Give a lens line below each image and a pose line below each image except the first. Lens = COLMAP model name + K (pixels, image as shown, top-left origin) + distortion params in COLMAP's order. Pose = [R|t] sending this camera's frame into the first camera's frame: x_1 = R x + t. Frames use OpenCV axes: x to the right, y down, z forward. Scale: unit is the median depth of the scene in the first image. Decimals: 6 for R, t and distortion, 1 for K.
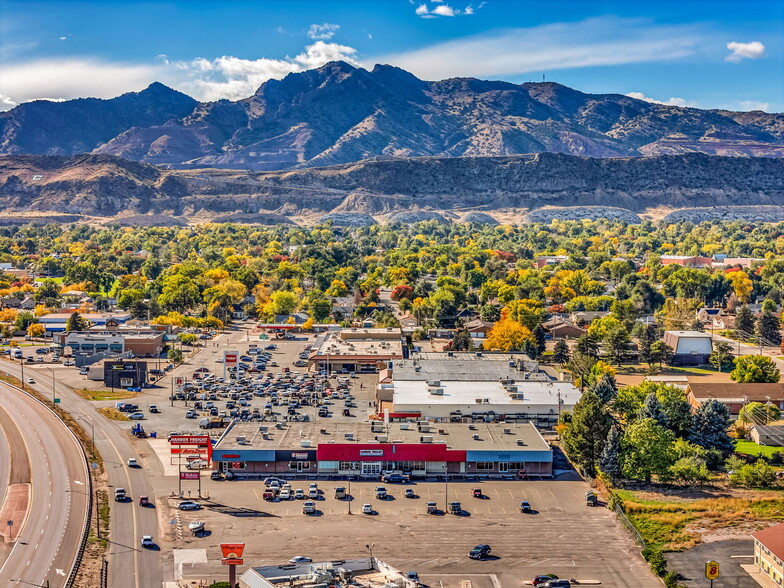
lens RADIAL K [[1554.7, 0, 392.0], [0, 1554.7, 294.0], [0, 0, 1]] dist [-0.014471, -0.013529]
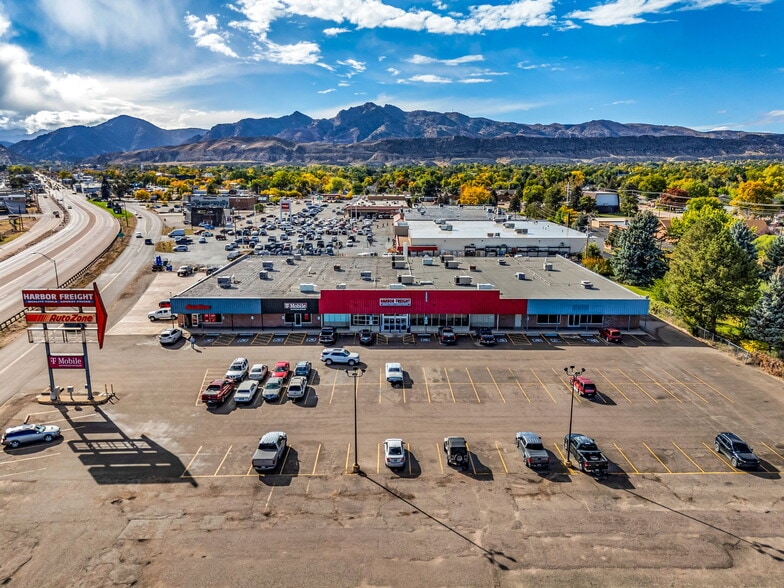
lens RADIAL K [[572.5, 0, 392.0], [0, 572.5, 294.0], [0, 0, 1]] dist [0.082433, -0.079319]
pose [[0.999999, 0.000723, 0.001325, -0.008050], [-0.000927, 0.987062, 0.160336, 0.029717], [-0.001192, -0.160337, 0.987062, 0.393872]]
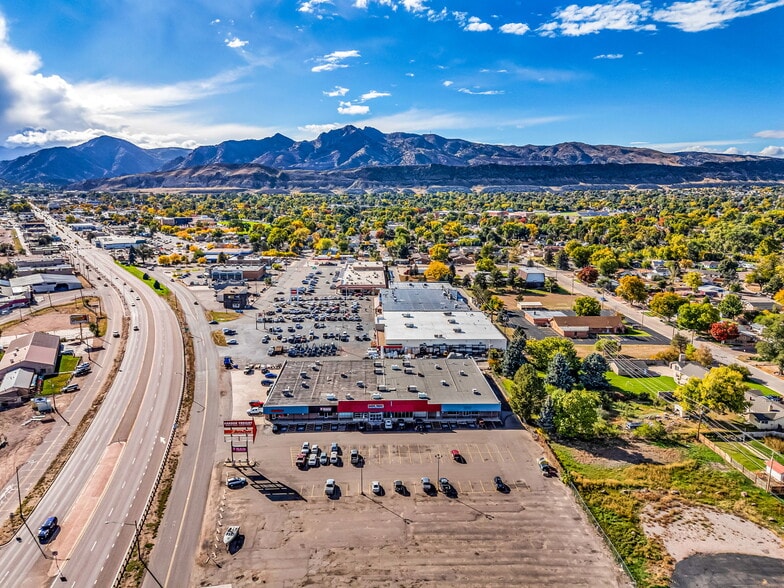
lens RADIAL K [[567.5, 0, 392.9], [0, 567.5, 306.3], [0, 0, 1]] dist [0.089301, -0.084613]
pose [[0.999302, -0.006175, 0.036831, -0.008683], [0.000303, 0.987546, 0.157330, -0.038730], [-0.037344, -0.157209, 0.986859, 0.263275]]
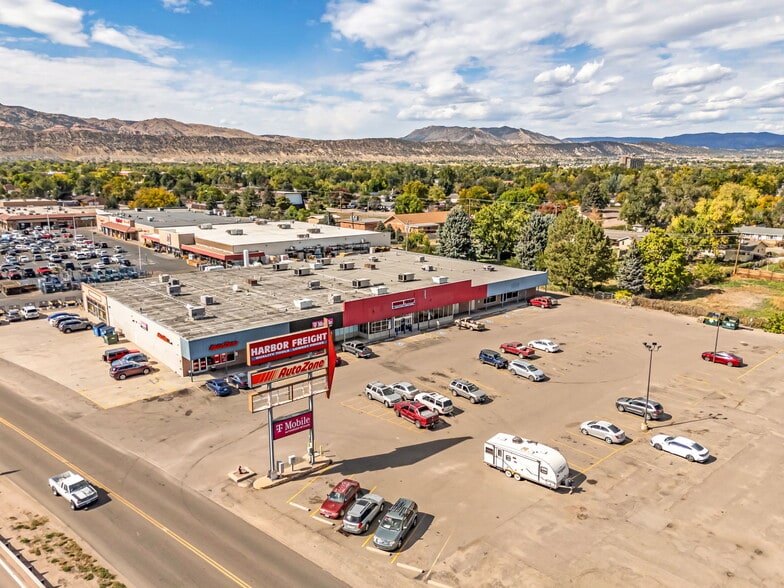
lens RADIAL K [[575.5, 0, 392.0], [0, 575.5, 294.0], [0, 0, 1]] dist [0.074589, -0.073235]
pose [[0.762297, -0.137518, 0.632450, -0.101316], [0.034016, 0.984329, 0.173031, 0.026674], [-0.646333, -0.110388, 0.755028, 0.425058]]
